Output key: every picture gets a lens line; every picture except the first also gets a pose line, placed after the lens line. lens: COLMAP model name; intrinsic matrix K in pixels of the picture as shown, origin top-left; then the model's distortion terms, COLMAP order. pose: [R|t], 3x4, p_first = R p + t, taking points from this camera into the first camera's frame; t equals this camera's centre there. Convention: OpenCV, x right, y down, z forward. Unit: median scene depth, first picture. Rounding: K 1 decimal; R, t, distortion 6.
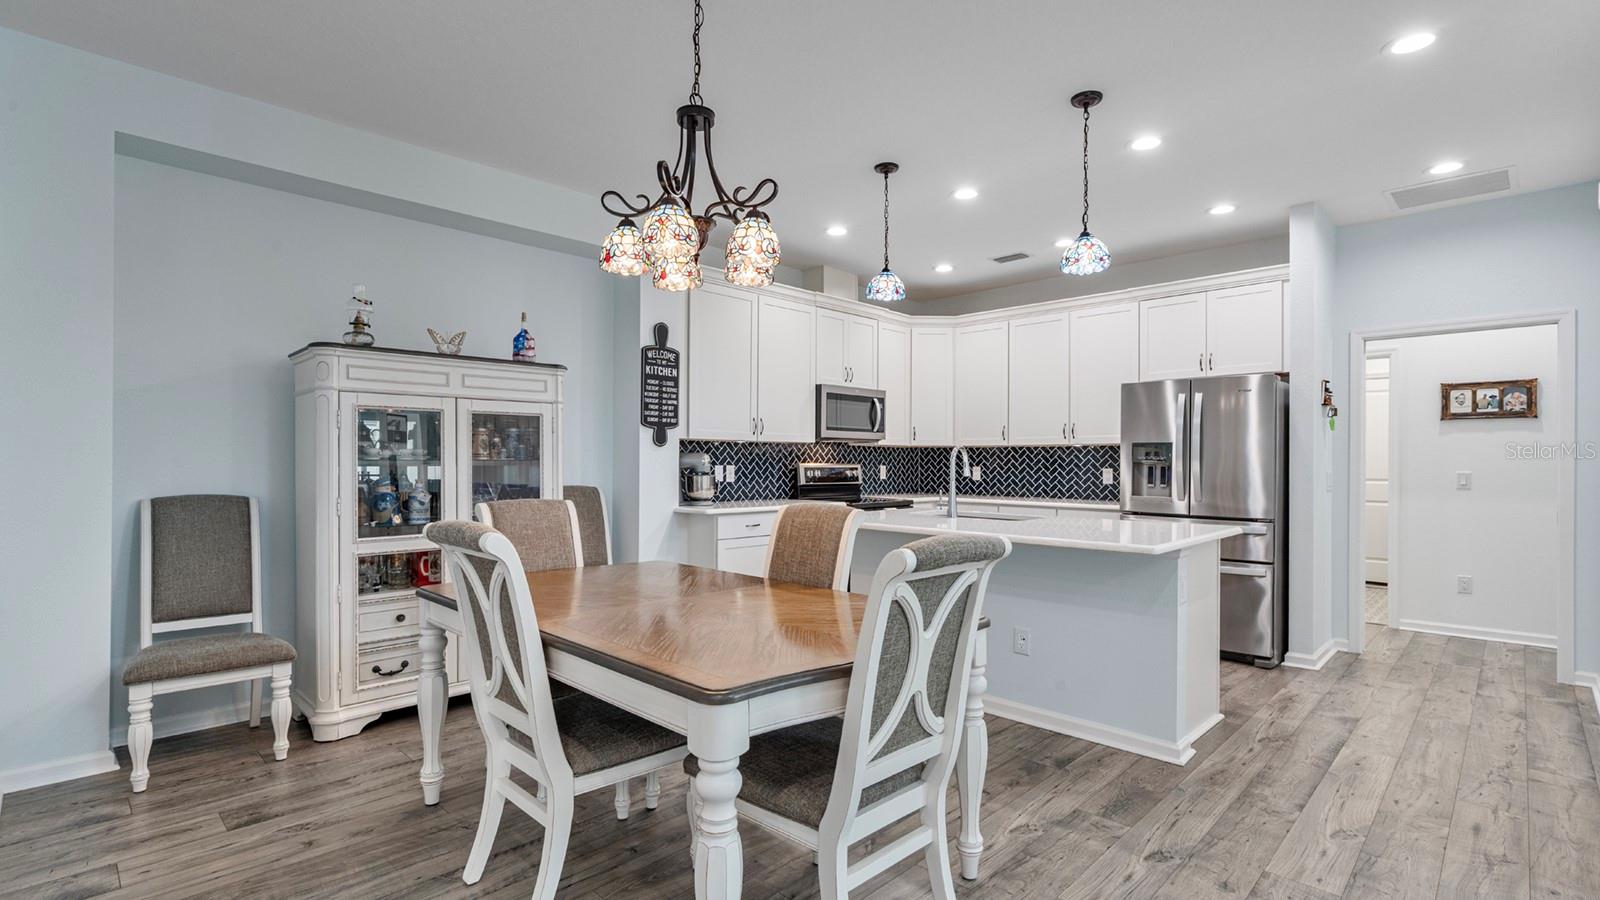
lens RADIAL K [[728.7, 0, 793.1], [0, 728.7, 446.5], [0, 0, 1]] dist [-0.002171, 0.000797]
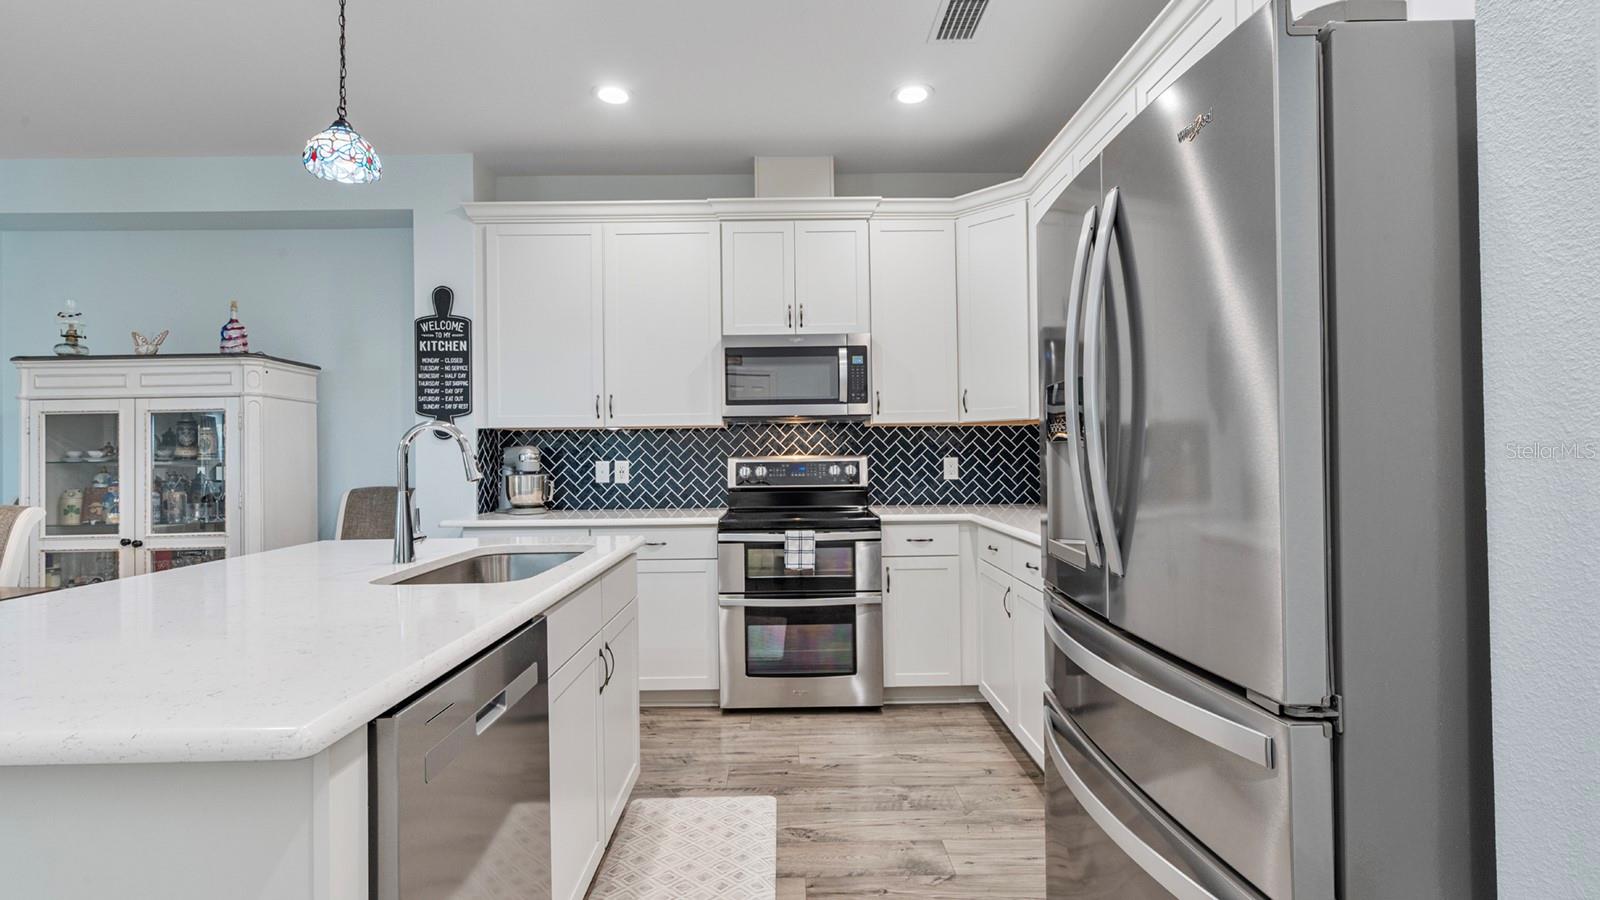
lens RADIAL K [[728.7, 0, 793.1], [0, 728.7, 446.5], [0, 0, 1]] dist [-0.002171, 0.000797]
pose [[0.717052, -0.021978, -0.696673, 0.644670], [0.029574, 0.999562, -0.001094, 0.019724], [0.696392, -0.019819, 0.717388, 0.677632]]
